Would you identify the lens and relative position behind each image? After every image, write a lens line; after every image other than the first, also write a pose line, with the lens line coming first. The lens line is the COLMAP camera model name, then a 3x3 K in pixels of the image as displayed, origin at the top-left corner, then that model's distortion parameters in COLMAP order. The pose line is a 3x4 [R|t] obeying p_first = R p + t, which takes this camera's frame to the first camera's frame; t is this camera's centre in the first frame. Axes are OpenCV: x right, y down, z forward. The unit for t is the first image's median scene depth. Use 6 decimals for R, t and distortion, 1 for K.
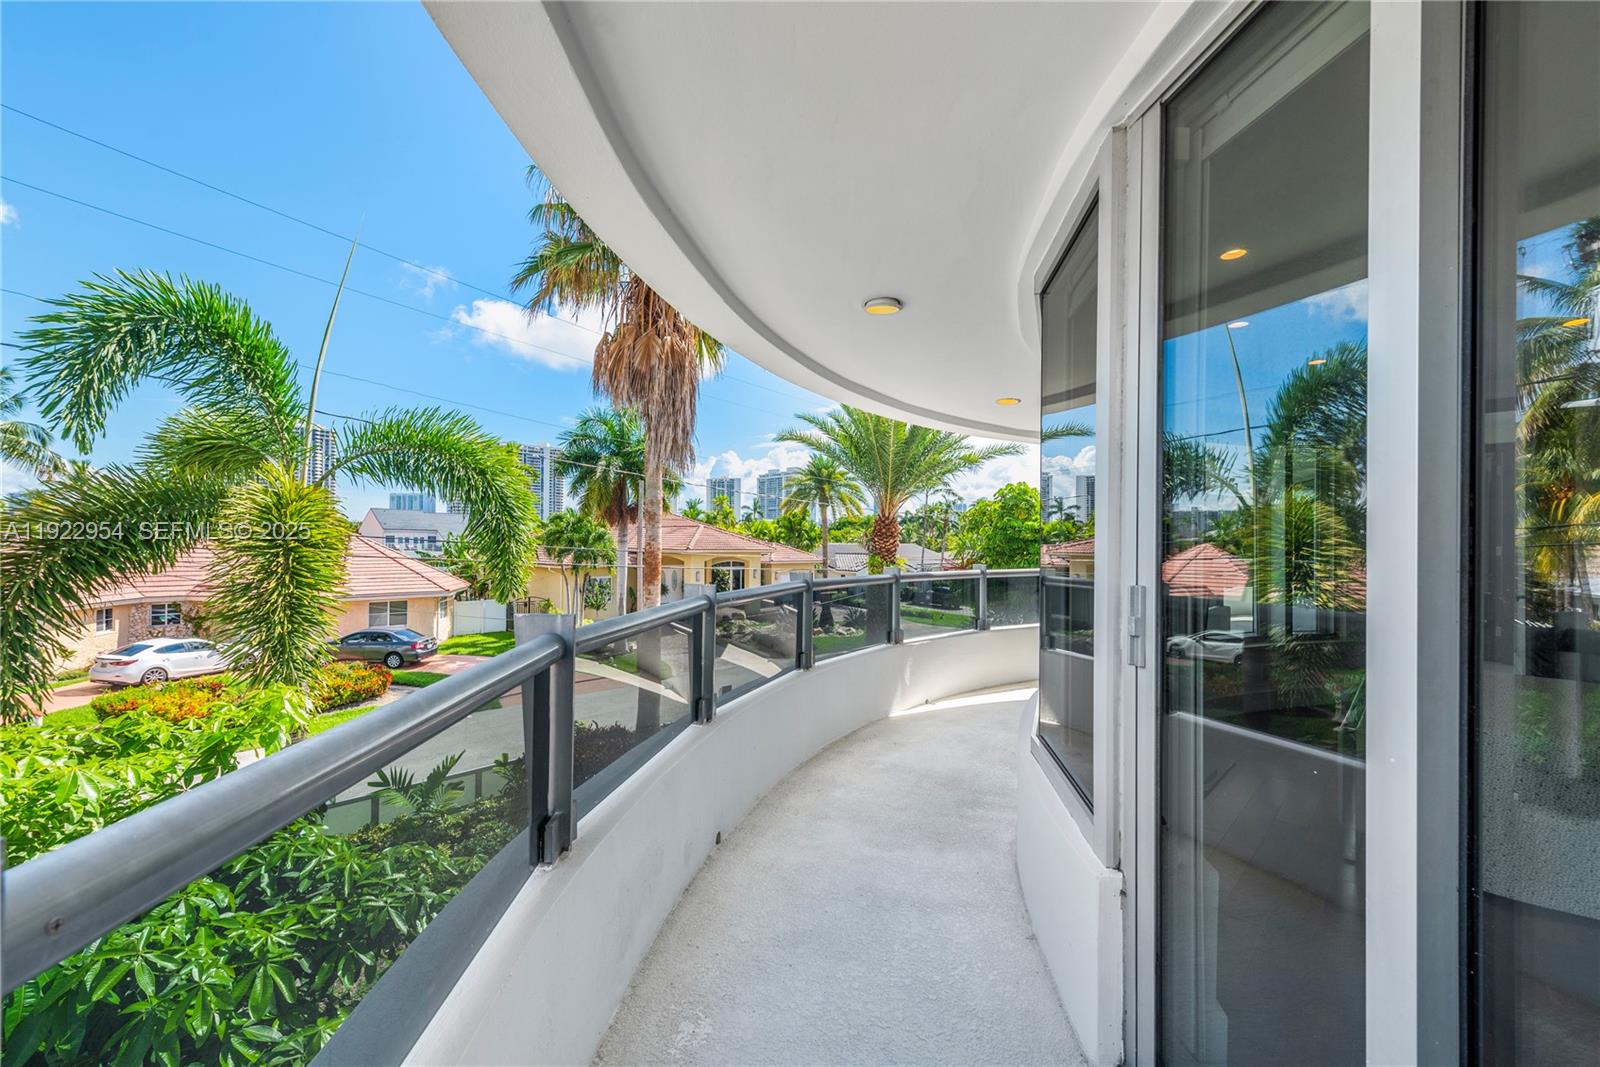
lens RADIAL K [[638.3, 0, 808.5], [0, 638.3, 538.8], [0, 0, 1]] dist [0.012198, 0.000123]
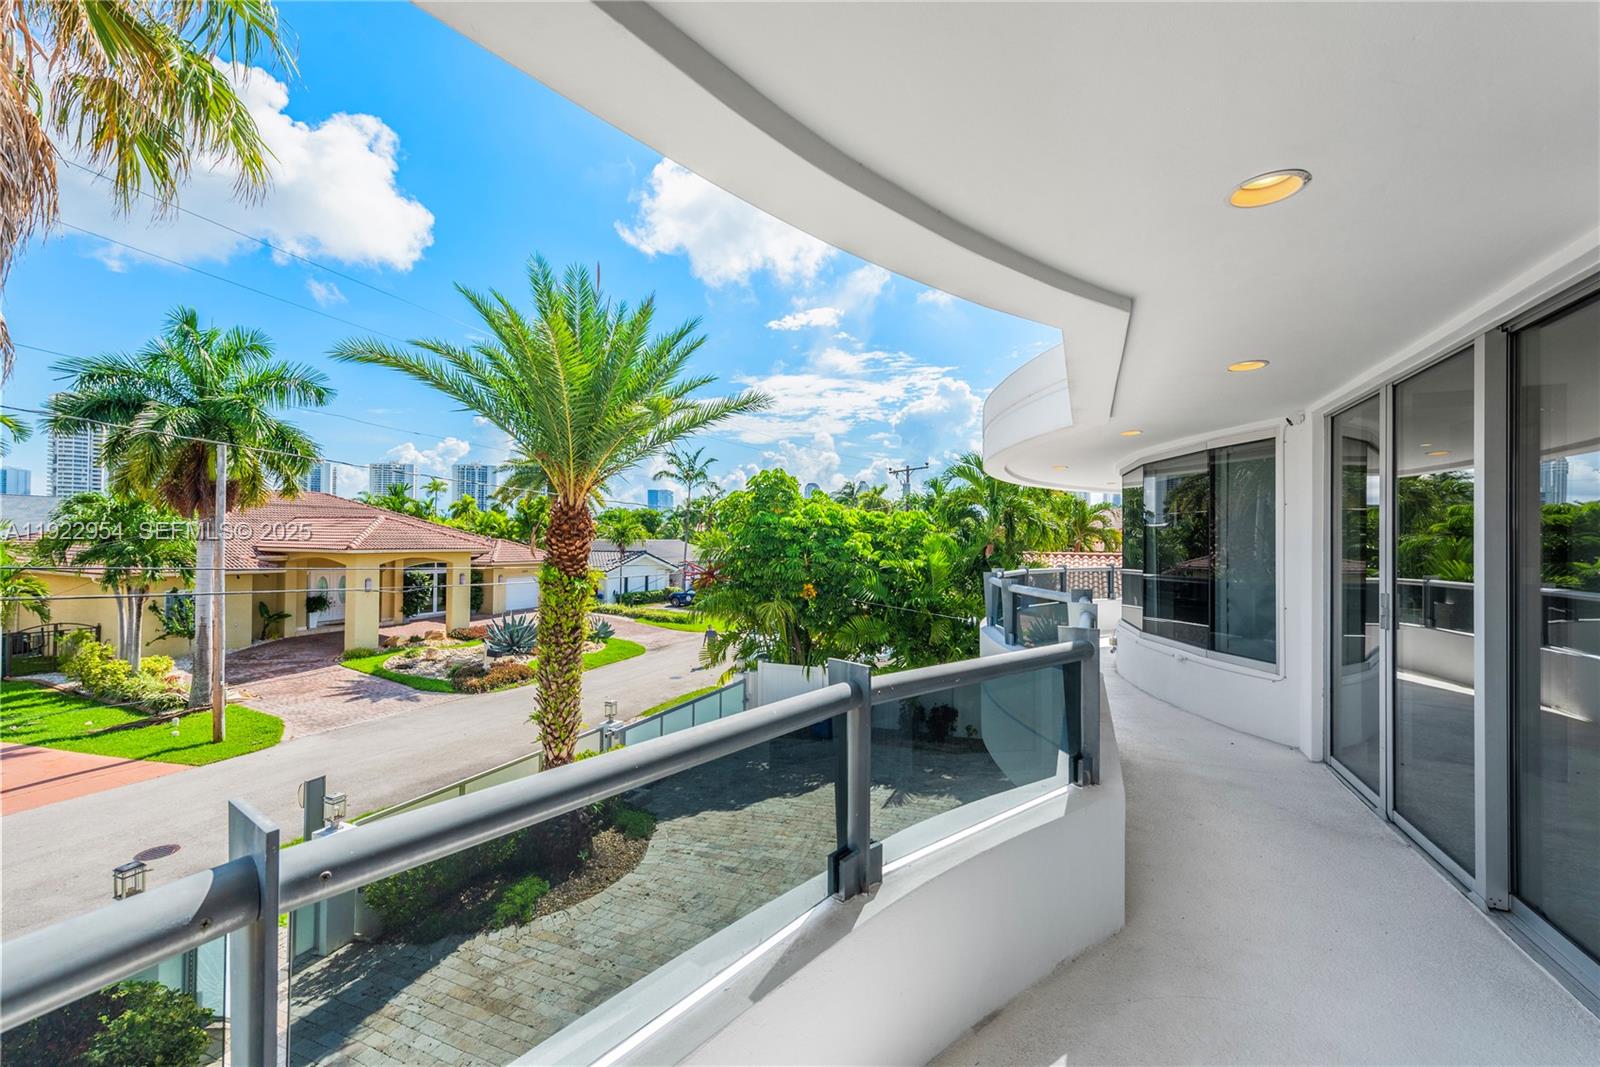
lens RADIAL K [[638.3, 0, 808.5], [0, 638.3, 538.8], [0, 0, 1]] dist [0.012198, 0.000123]
pose [[0.937863, 0.002454, 0.346997, 0.060623], [-0.005120, 0.999964, 0.006766, -0.003231], [-0.346968, -0.008122, 0.937842, 0.153554]]
